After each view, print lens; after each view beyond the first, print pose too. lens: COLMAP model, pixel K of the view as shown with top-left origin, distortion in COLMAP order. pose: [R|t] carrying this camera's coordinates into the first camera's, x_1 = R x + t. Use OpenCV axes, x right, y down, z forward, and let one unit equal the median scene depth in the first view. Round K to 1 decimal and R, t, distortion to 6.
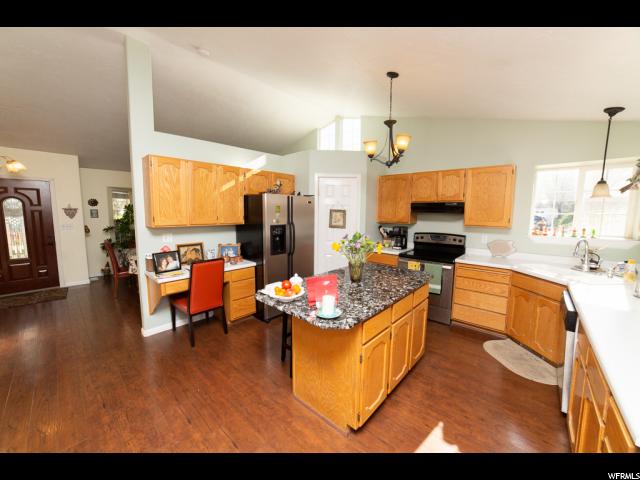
lens RADIAL K [[247.9, 0, 309.1], [0, 247.9, 227.9], [0, 0, 1]] dist [-0.017699, 0.000222]
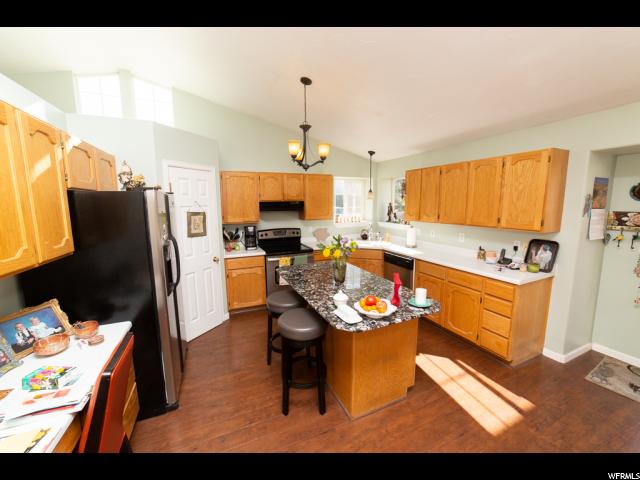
lens RADIAL K [[258.0, 0, 318.6], [0, 258.0, 224.8], [0, 0, 1]] dist [-0.070494, 0.018486]
pose [[0.388480, -0.091537, 0.916899, -0.500864], [0.083016, 0.994484, 0.064110, -0.059604], [-0.917710, 0.051212, 0.393936, 0.401983]]
